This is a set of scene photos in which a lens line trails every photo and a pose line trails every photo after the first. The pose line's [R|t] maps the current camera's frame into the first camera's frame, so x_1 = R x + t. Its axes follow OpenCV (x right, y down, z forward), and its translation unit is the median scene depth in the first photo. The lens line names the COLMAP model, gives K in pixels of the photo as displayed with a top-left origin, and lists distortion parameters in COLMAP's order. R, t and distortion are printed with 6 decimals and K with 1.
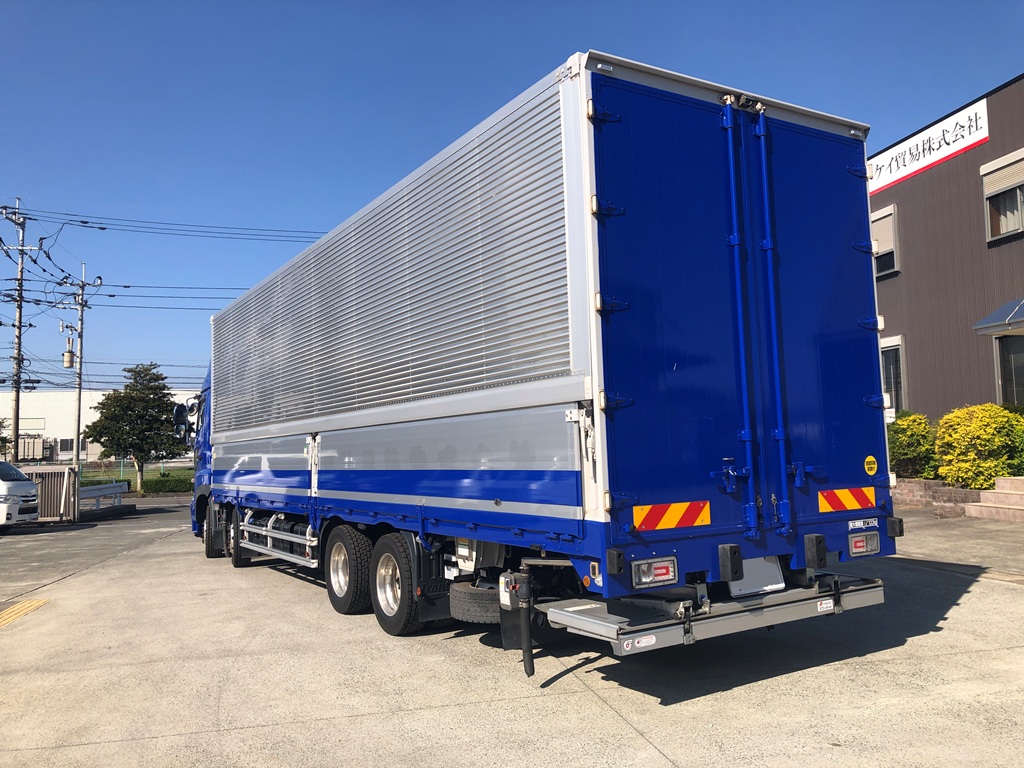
lens RADIAL K [[838.4, 0, 507.4], [0, 838.4, 382.0], [0, 0, 1]] dist [0.003700, 0.002705]
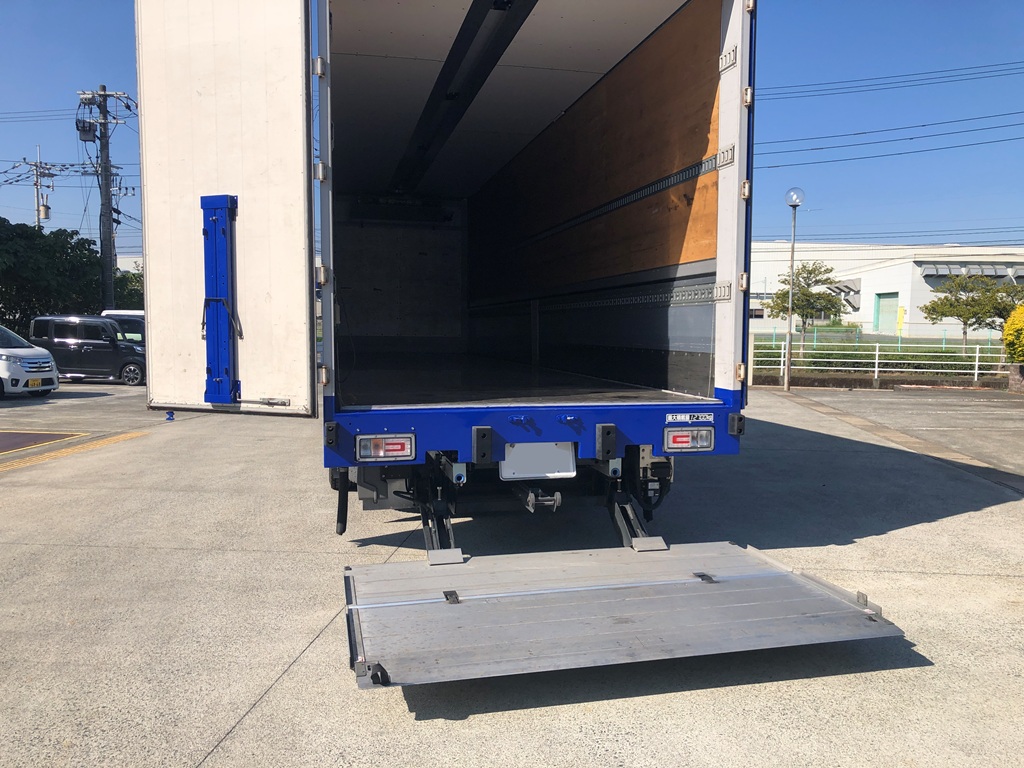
lens RADIAL K [[838.4, 0, 517.9], [0, 838.4, 389.9], [0, 0, 1]] dist [0.003700, 0.002705]
pose [[0.951056, 0.062279, -0.302676, 0.166032], [-0.012644, 0.986503, 0.163255, -0.002680], [0.308758, -0.151438, 0.939007, 0.027324]]
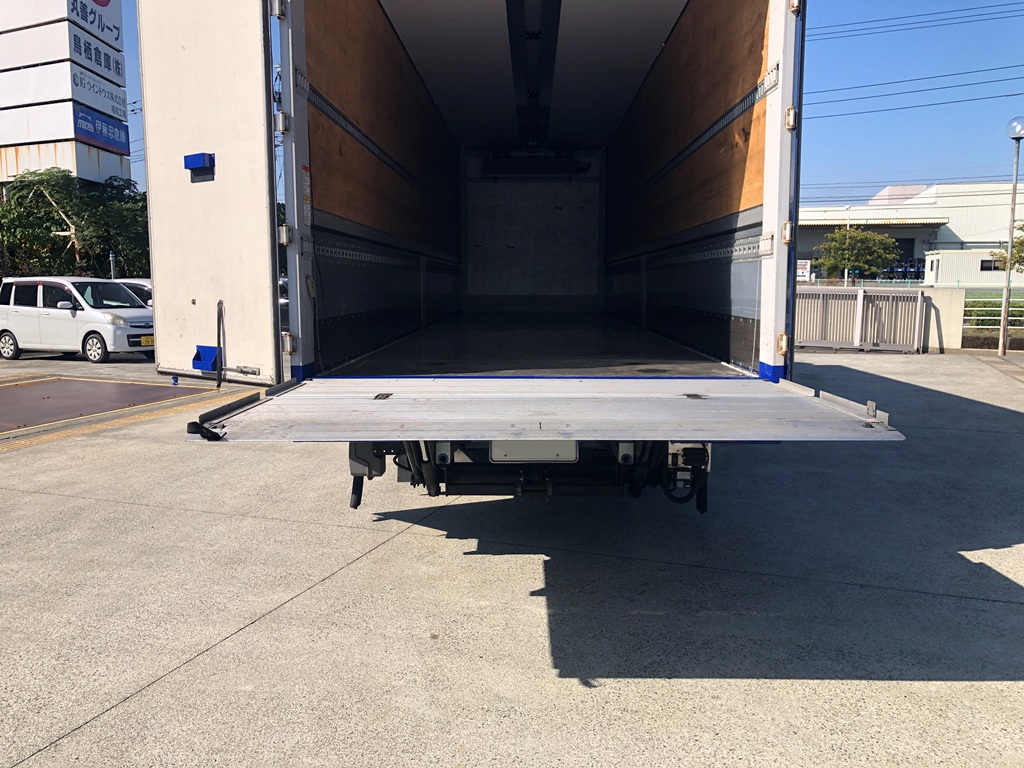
lens RADIAL K [[838.4, 0, 508.1], [0, 838.4, 385.9], [0, 0, 1]] dist [0.003700, 0.002705]
pose [[0.842424, 0.099620, -0.529526, 0.209954], [0.016343, 0.977583, 0.209914, -0.001990], [0.538568, -0.185491, 0.821911, 0.081721]]
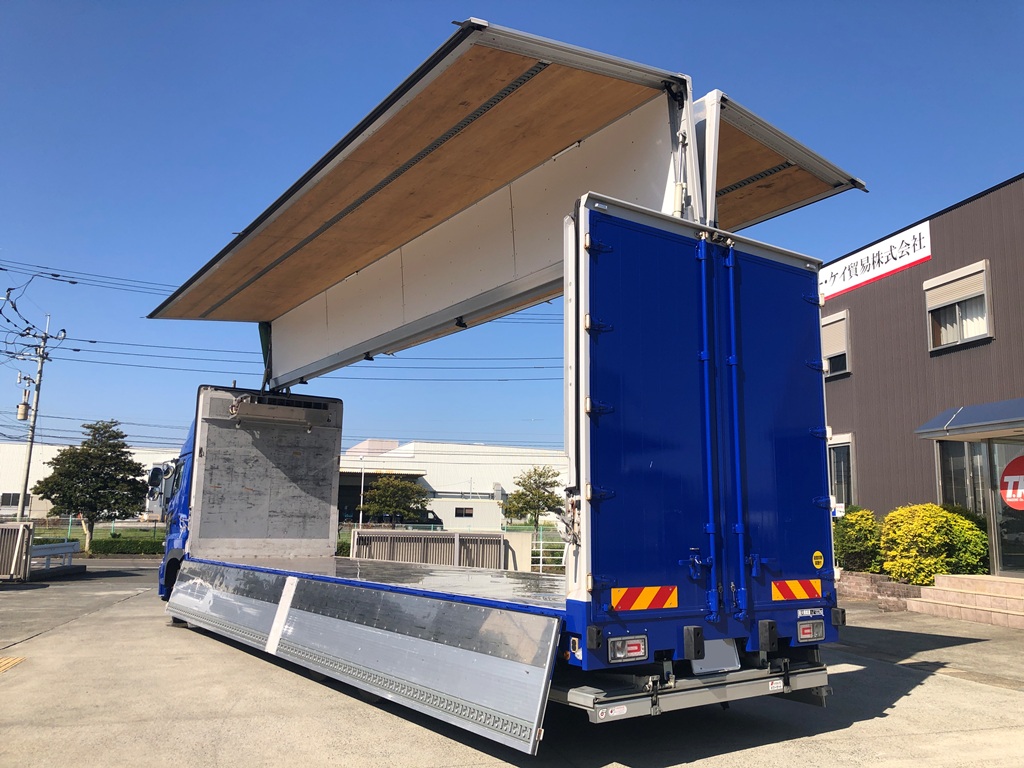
lens RADIAL K [[838.4, 0, 517.2], [0, 838.4, 380.7], [0, 0, 1]] dist [0.003700, 0.002705]
pose [[0.996943, 0.054929, 0.055557, -0.014269], [-0.049693, 0.994556, -0.091595, -0.005223], [-0.060286, 0.088554, 0.994245, -0.036943]]
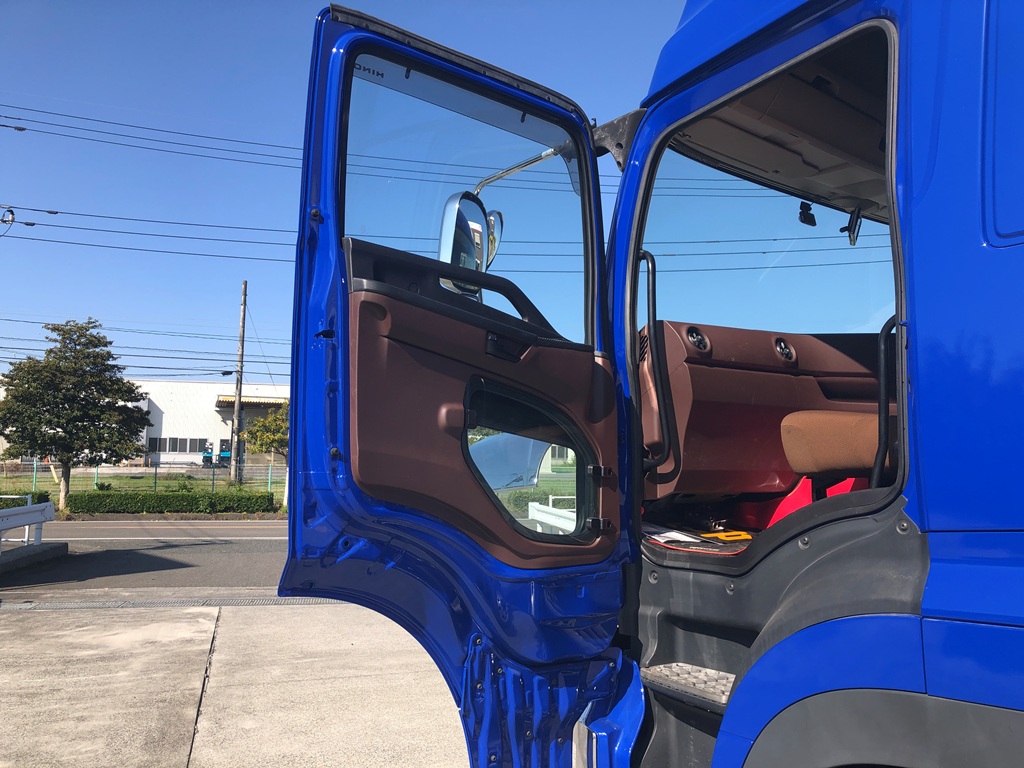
lens RADIAL K [[838.4, 0, 527.0], [0, 838.4, 400.8], [0, 0, 1]] dist [0.003700, 0.002705]
pose [[0.993383, 0.043769, 0.106182, -0.337979], [-0.044148, 0.999024, 0.001217, 0.060962], [-0.106025, -0.005896, 0.994346, 0.686451]]
